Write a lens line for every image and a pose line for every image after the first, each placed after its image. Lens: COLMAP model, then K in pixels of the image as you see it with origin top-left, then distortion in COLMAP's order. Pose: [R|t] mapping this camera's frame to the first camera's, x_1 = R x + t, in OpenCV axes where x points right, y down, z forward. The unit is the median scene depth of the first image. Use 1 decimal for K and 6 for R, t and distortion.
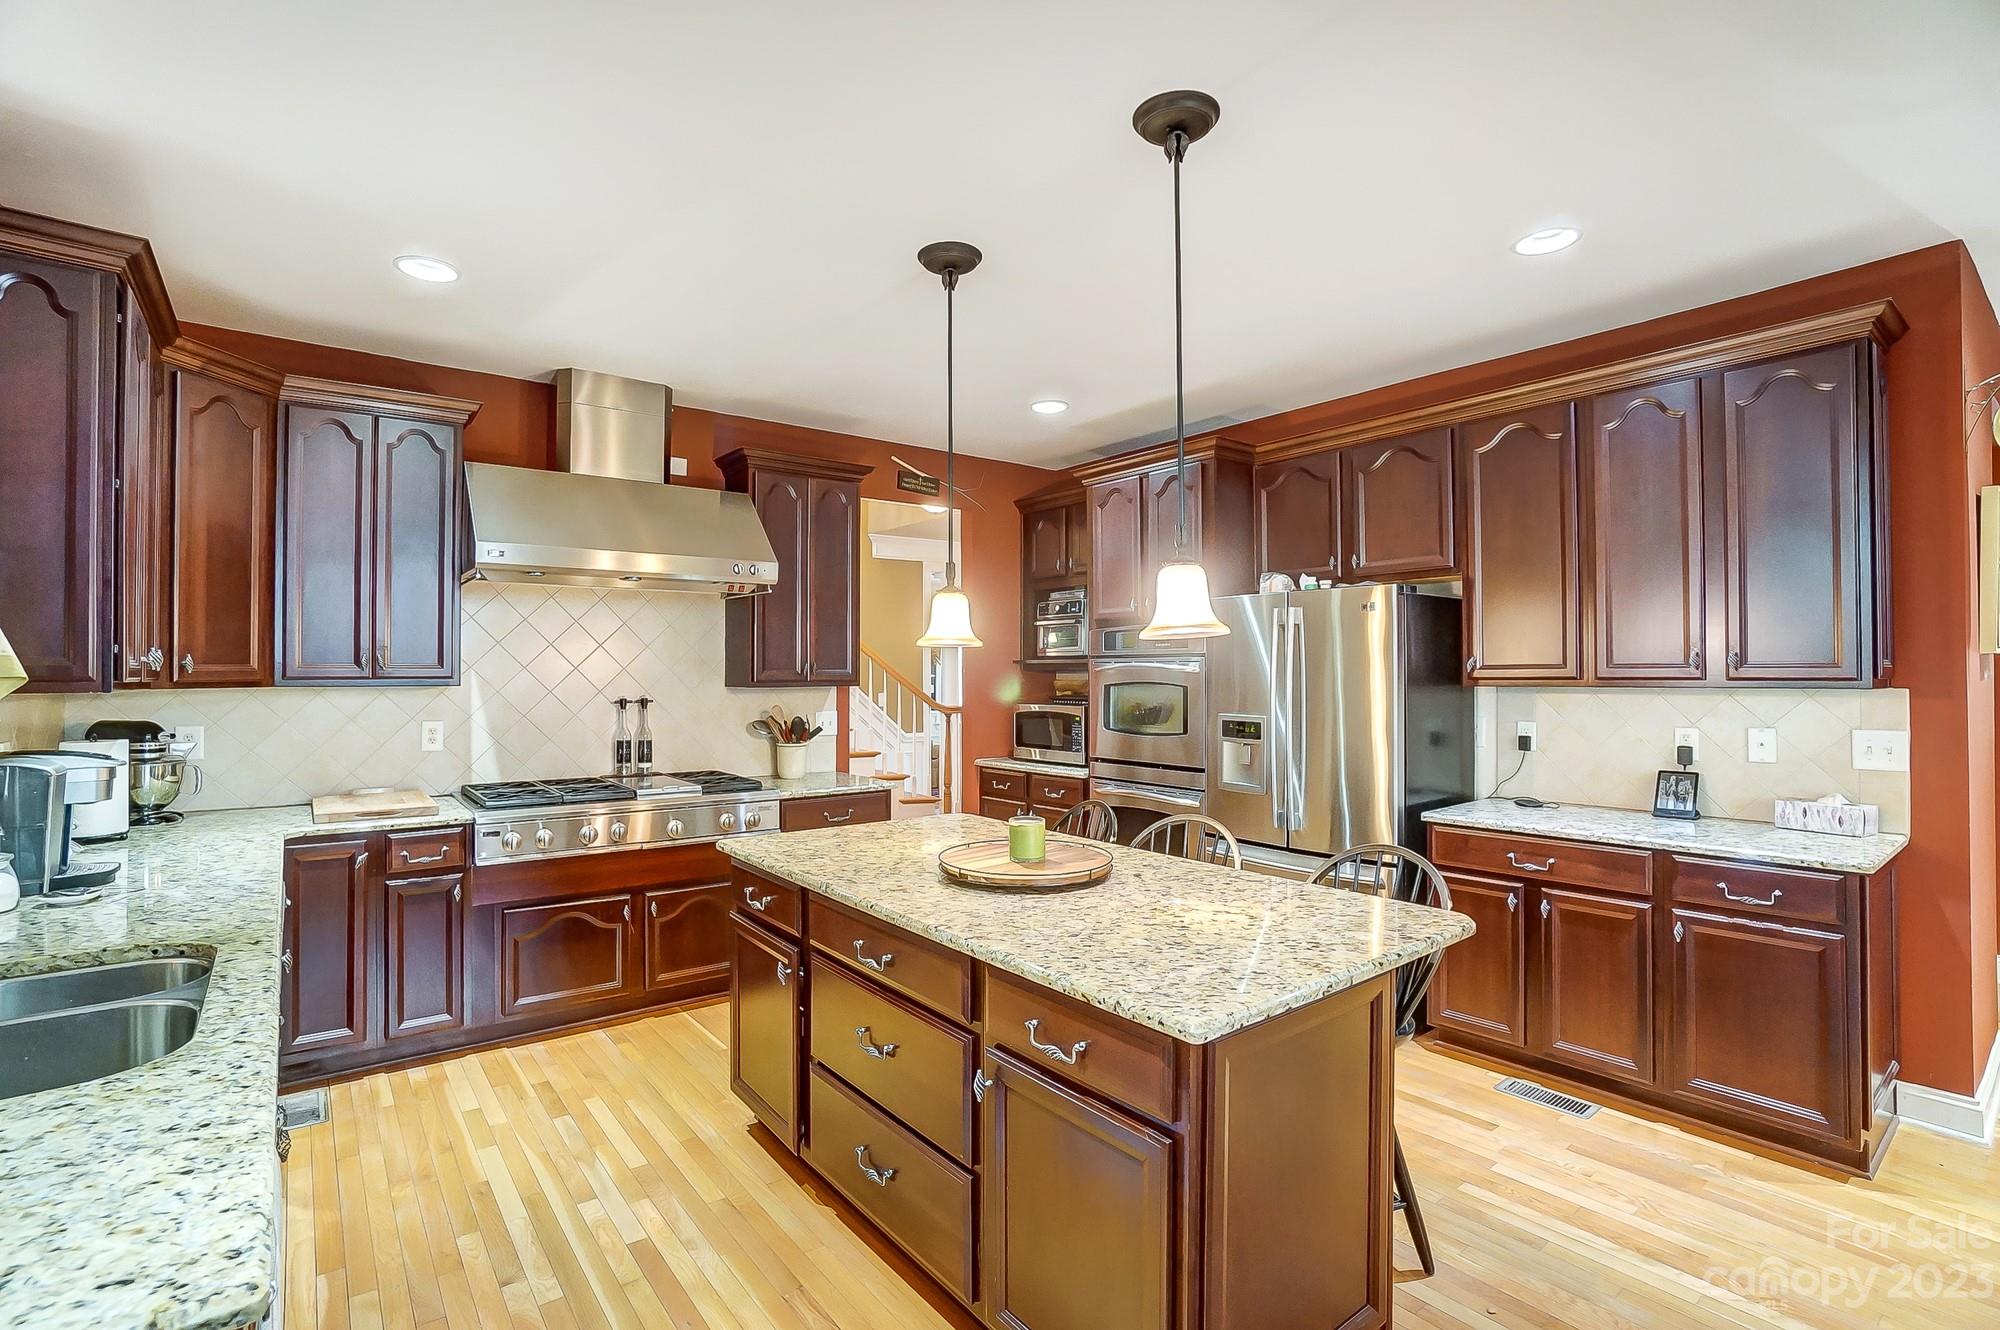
lens RADIAL K [[934.8, 0, 1000.0], [0, 934.8, 665.0], [0, 0, 1]] dist [-0.071776, 0.029789]
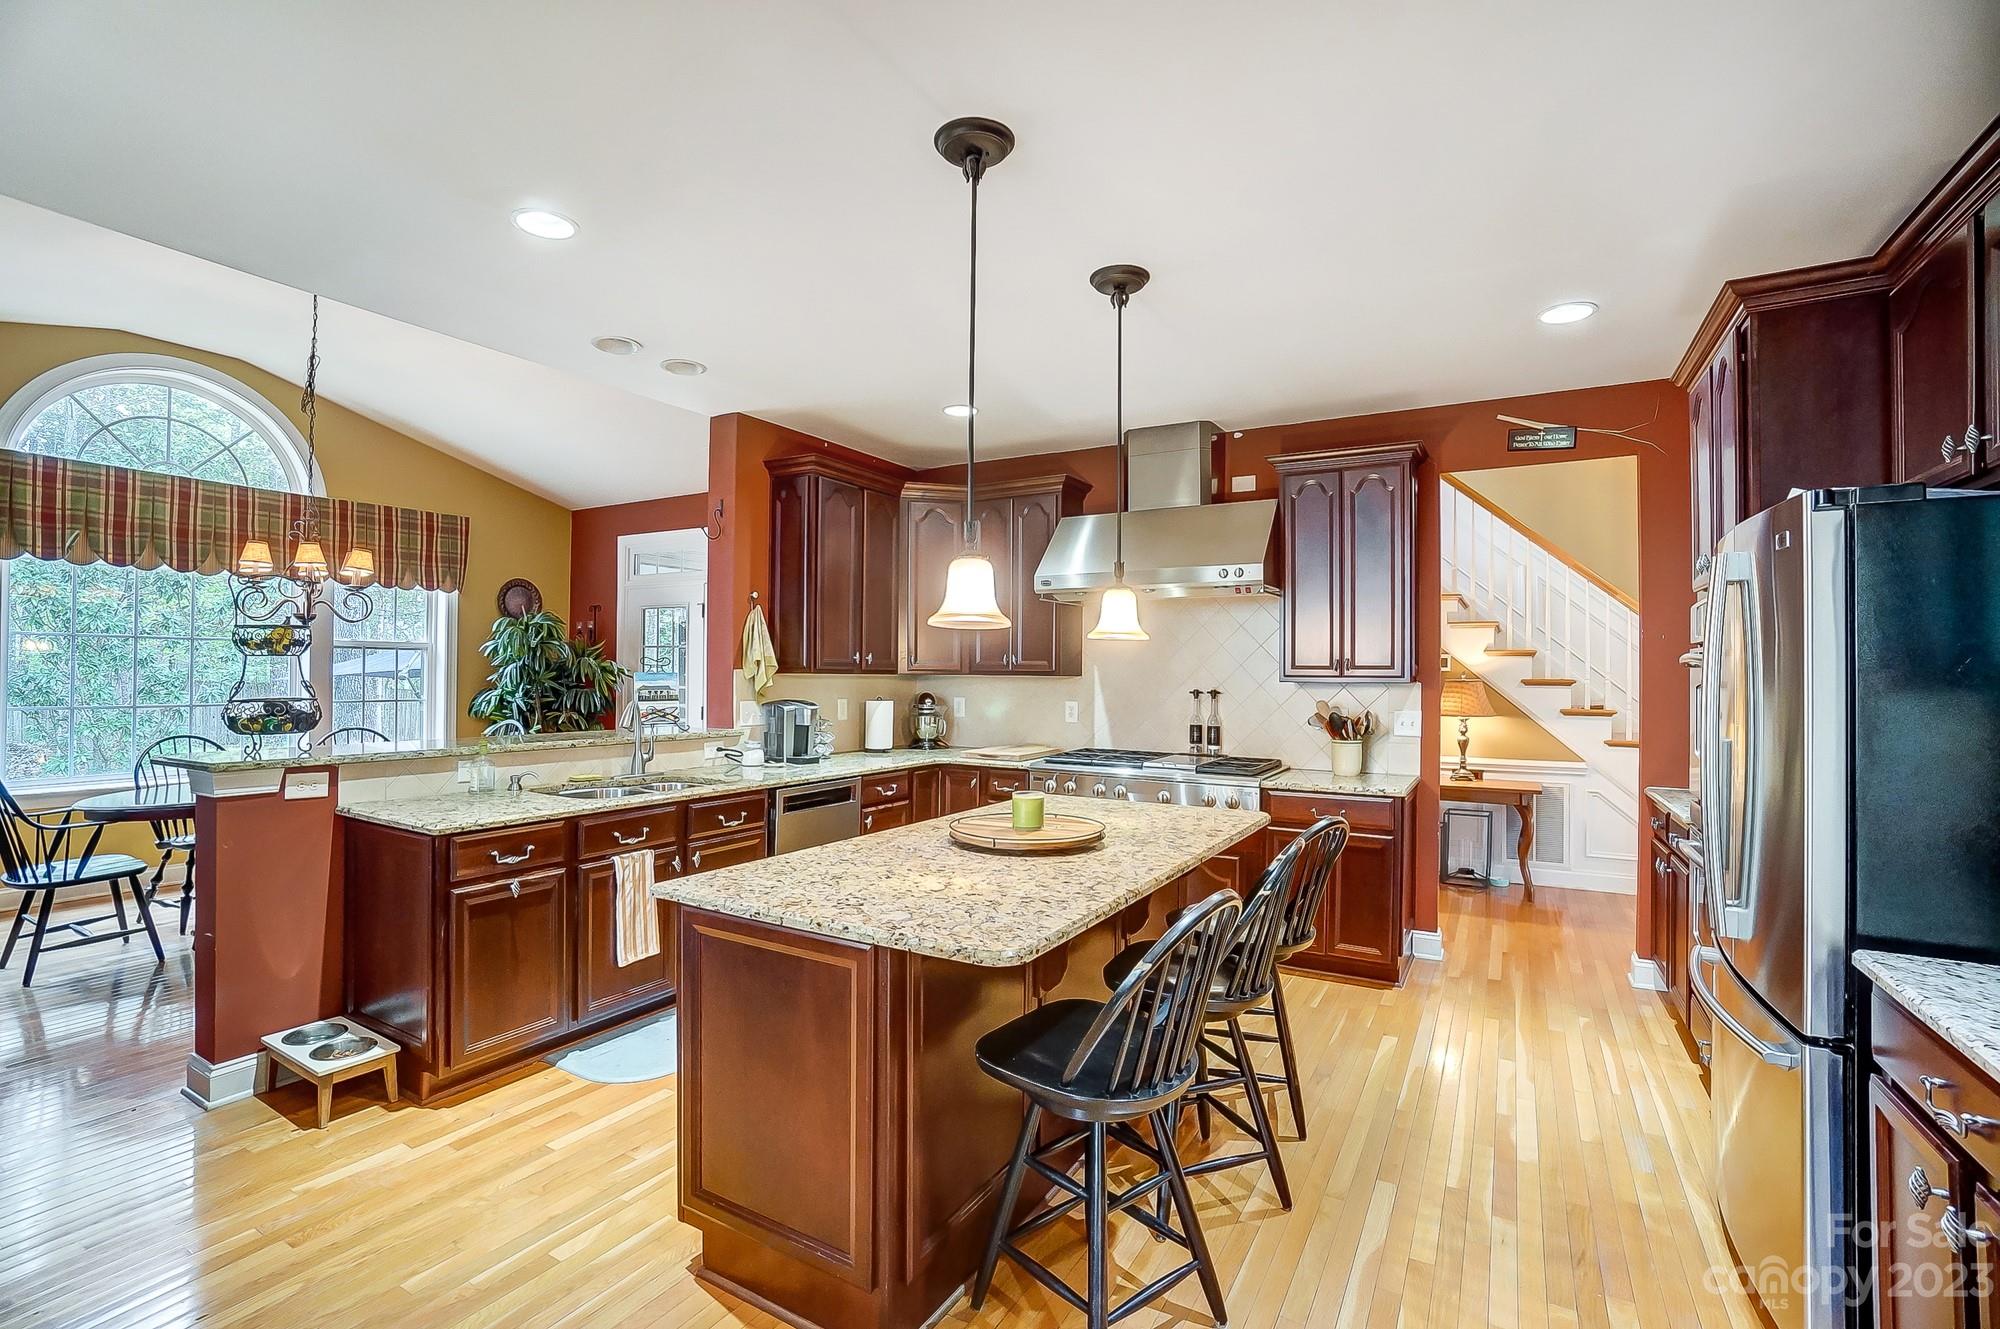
lens RADIAL K [[897.0, 0, 986.3], [0, 897.0, 664.8], [0, 0, 1]] dist [-0.066775, 0.025237]
pose [[0.371548, -0.004891, -0.928401, 0.653700], [-0.004837, 0.999962, -0.007204, 0.015825], [0.928401, 0.007167, 0.371510, 0.364721]]
